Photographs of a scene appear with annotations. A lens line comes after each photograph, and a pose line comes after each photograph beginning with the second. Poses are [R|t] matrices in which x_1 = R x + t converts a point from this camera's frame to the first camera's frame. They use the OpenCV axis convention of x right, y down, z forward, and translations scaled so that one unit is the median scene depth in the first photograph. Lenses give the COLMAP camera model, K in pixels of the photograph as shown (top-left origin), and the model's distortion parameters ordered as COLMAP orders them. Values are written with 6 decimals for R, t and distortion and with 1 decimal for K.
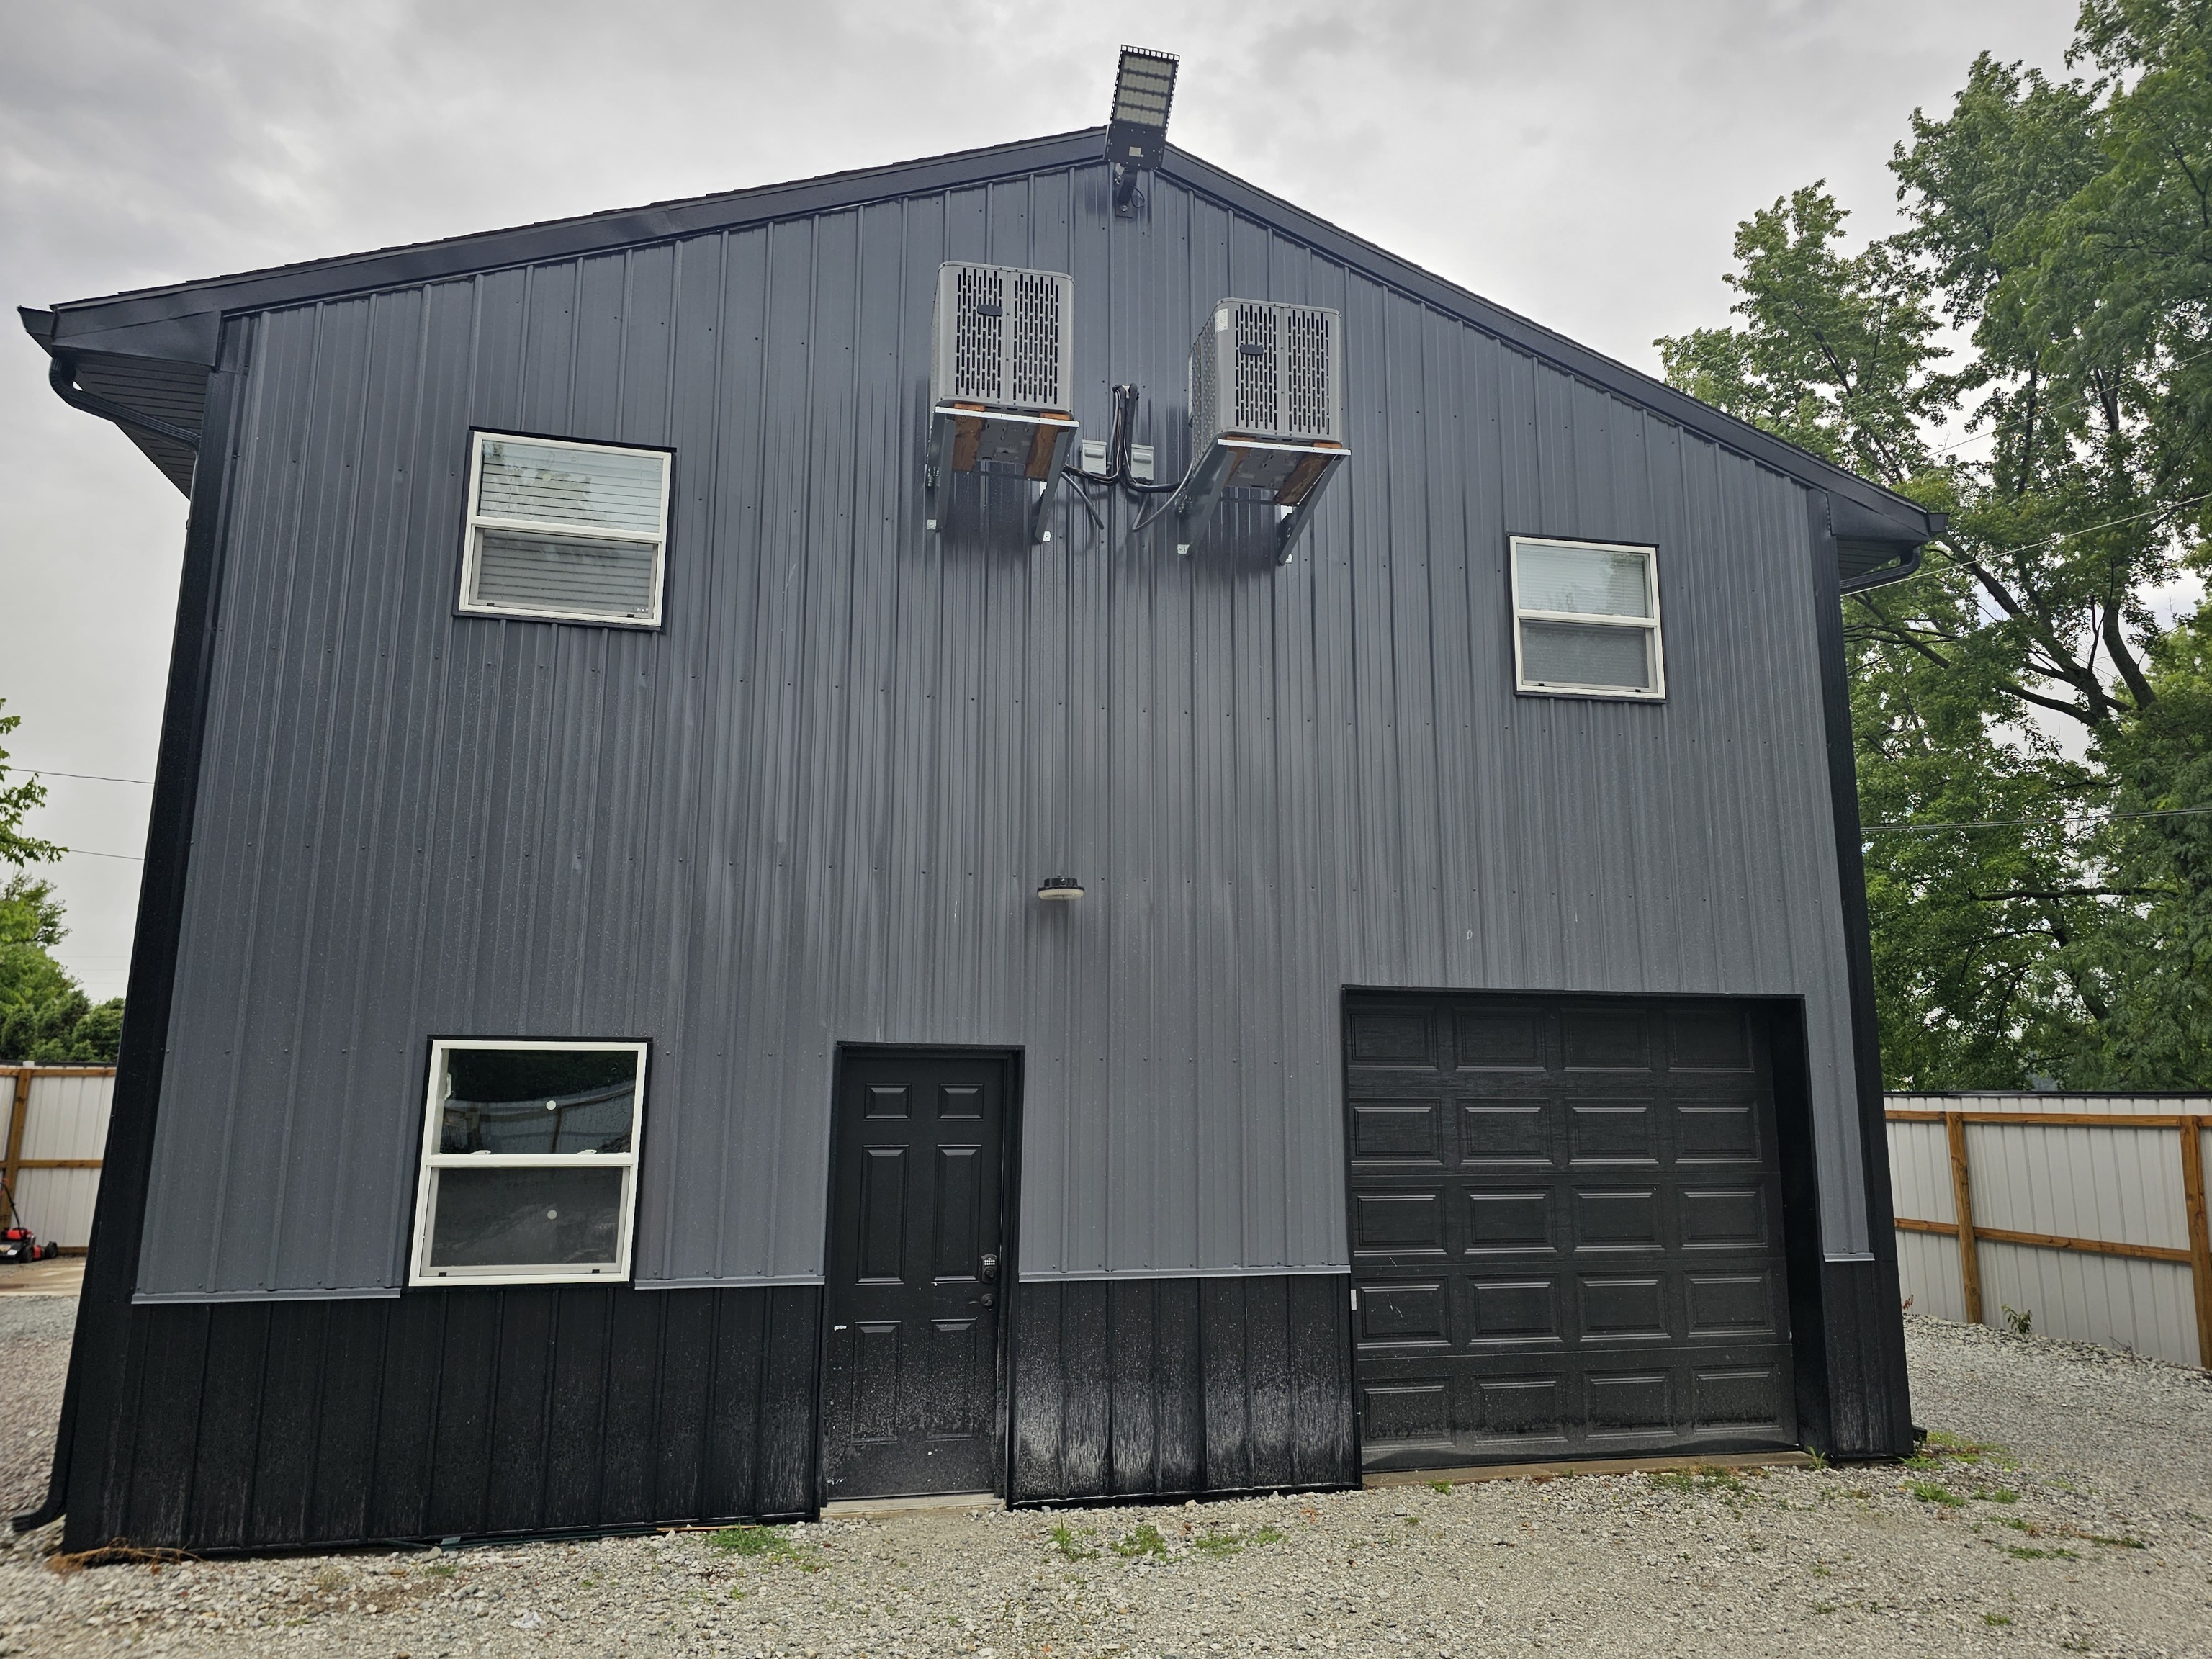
lens RADIAL K [[1443.2, 0, 1122.4], [0, 1443.2, 836.1], [0, 0, 1]] dist [0.087857, -0.086854]
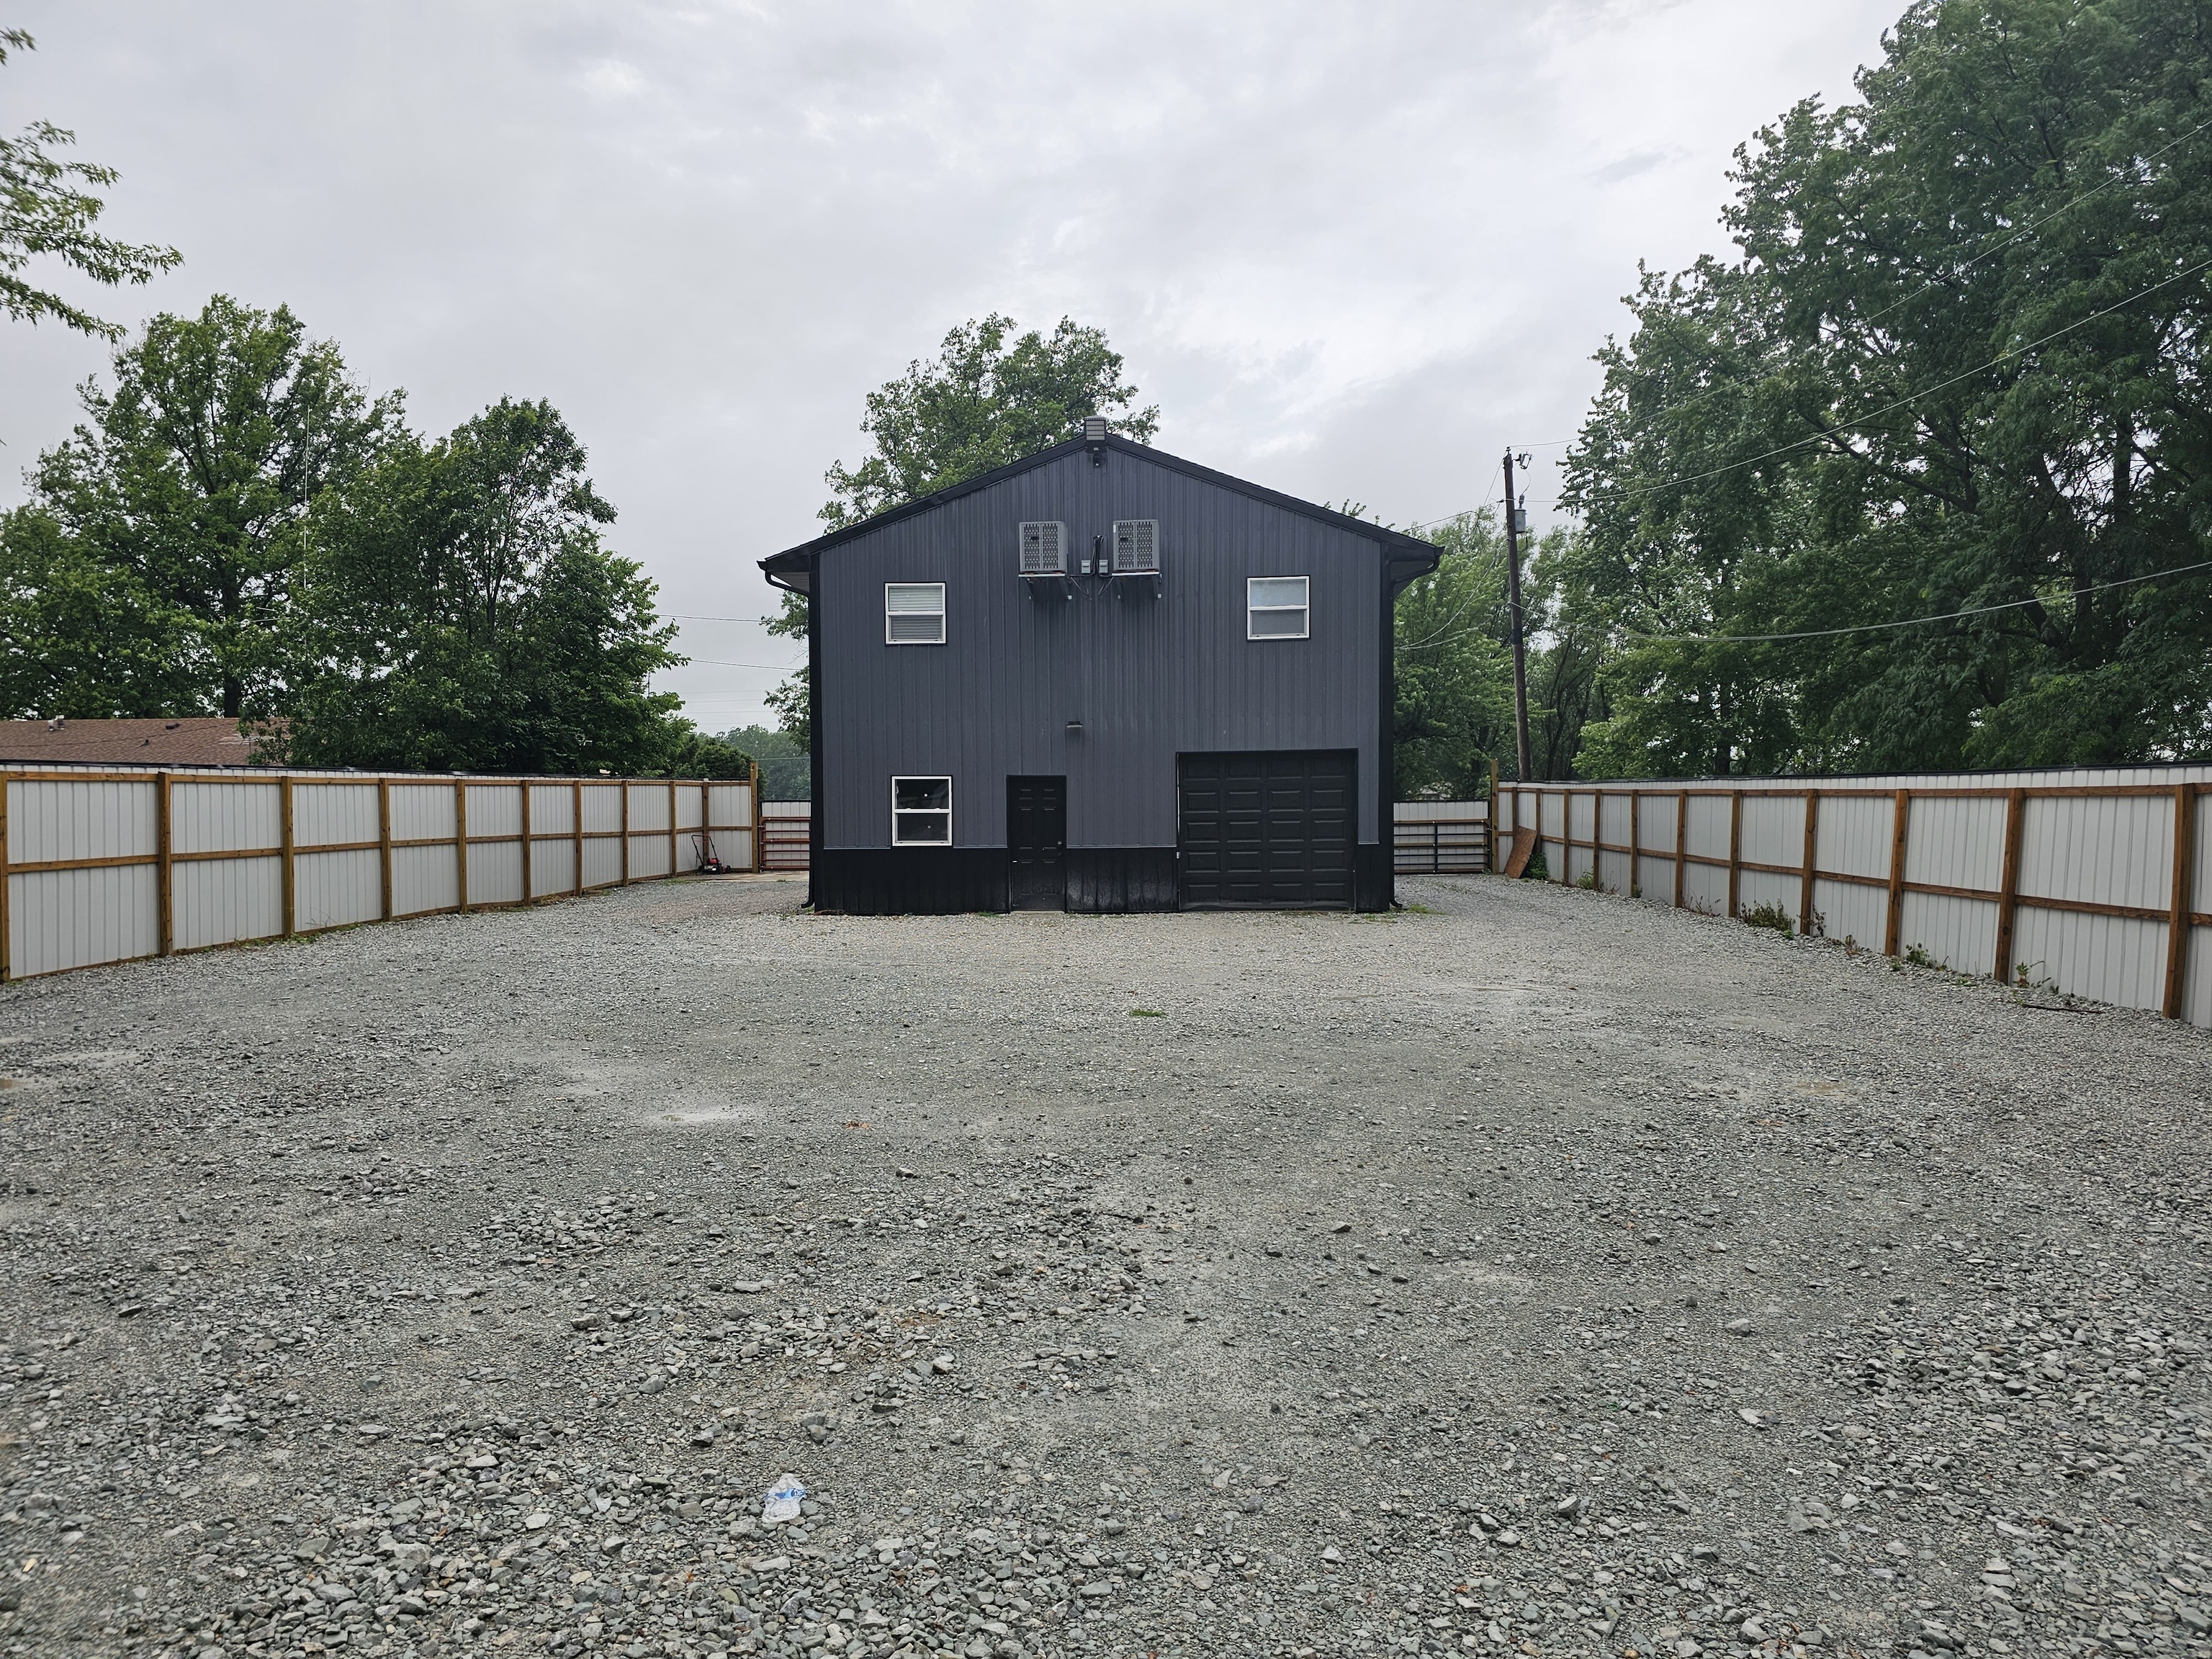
lens RADIAL K [[1443.2, 0, 1122.4], [0, 1443.2, 836.1], [0, 0, 1]] dist [0.087857, -0.086854]
pose [[0.962318, -0.005639, -0.271869, 0.884727], [0.061809, 0.978151, 0.198494, -0.331926], [0.264810, -0.207818, 0.941641, -1.893764]]
